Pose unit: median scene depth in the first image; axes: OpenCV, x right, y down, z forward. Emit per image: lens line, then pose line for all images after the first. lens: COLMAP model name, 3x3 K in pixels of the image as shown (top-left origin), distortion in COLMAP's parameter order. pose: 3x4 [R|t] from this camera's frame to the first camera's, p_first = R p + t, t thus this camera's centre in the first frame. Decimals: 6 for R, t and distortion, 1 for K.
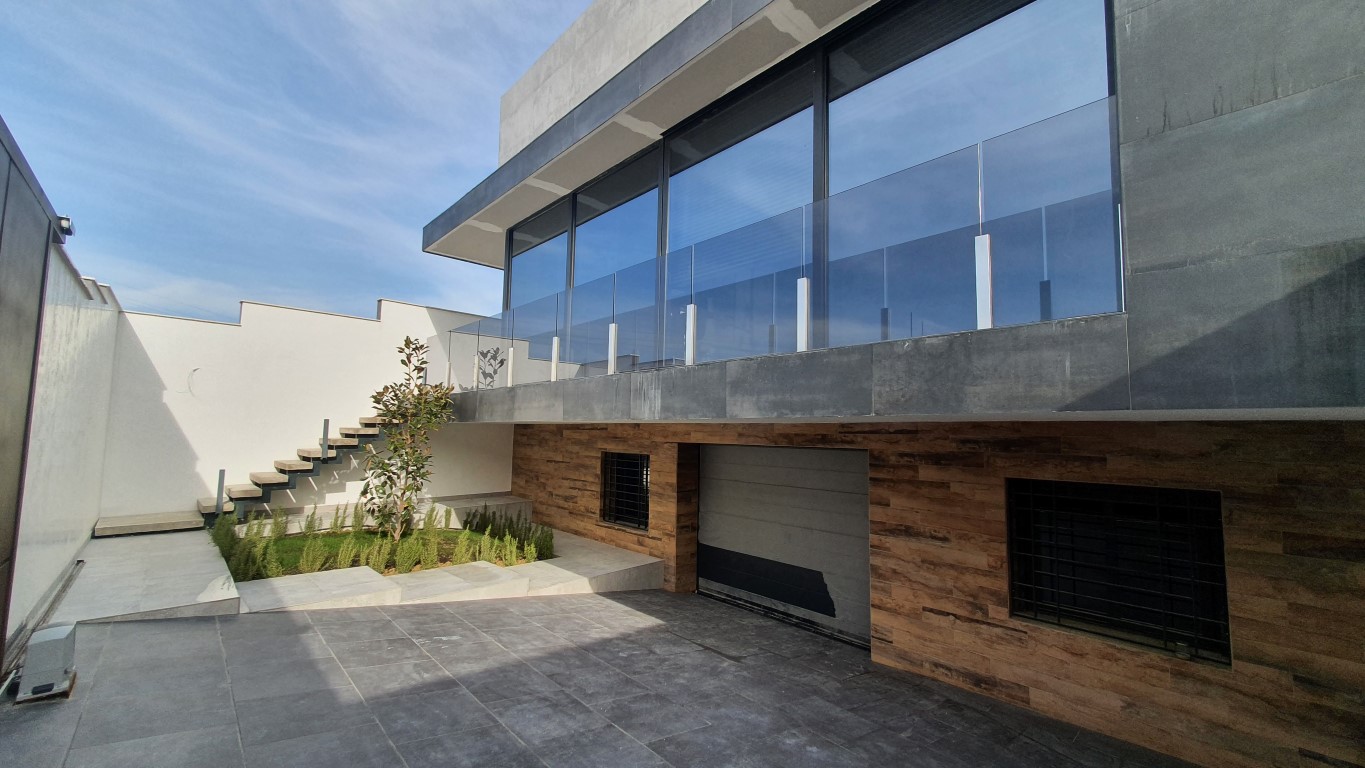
lens RADIAL K [[551.7, 0, 682.1], [0, 551.7, 376.8], [0, 0, 1]] dist [0.018451, 0.000223]
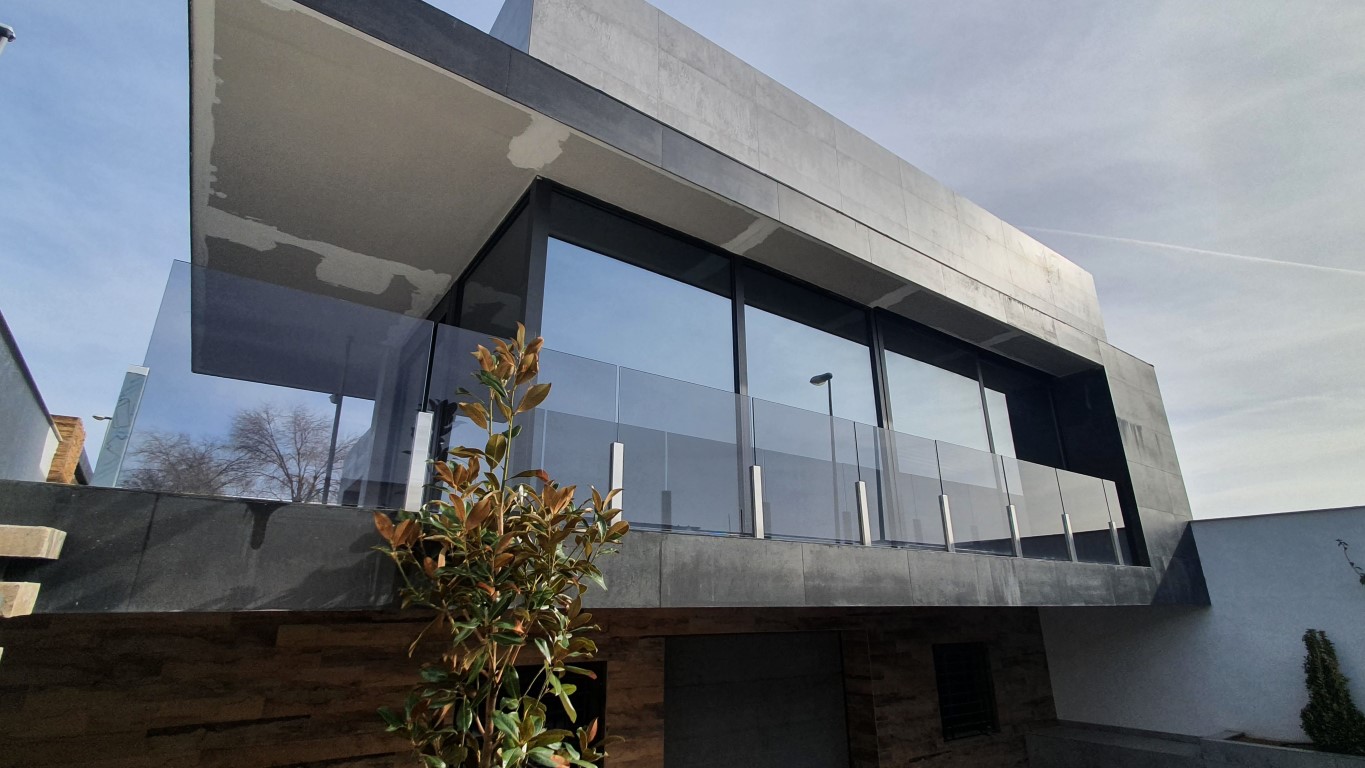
lens RADIAL K [[629.3, 0, 695.6], [0, 629.3, 393.6], [0, 0, 1]] dist [0.019247, -0.000202]
pose [[0.114964, 0.332782, 0.935970, -1.265393], [-0.072905, 0.942503, -0.326150, 0.135027], [-0.990691, -0.030741, 0.132616, 1.326048]]
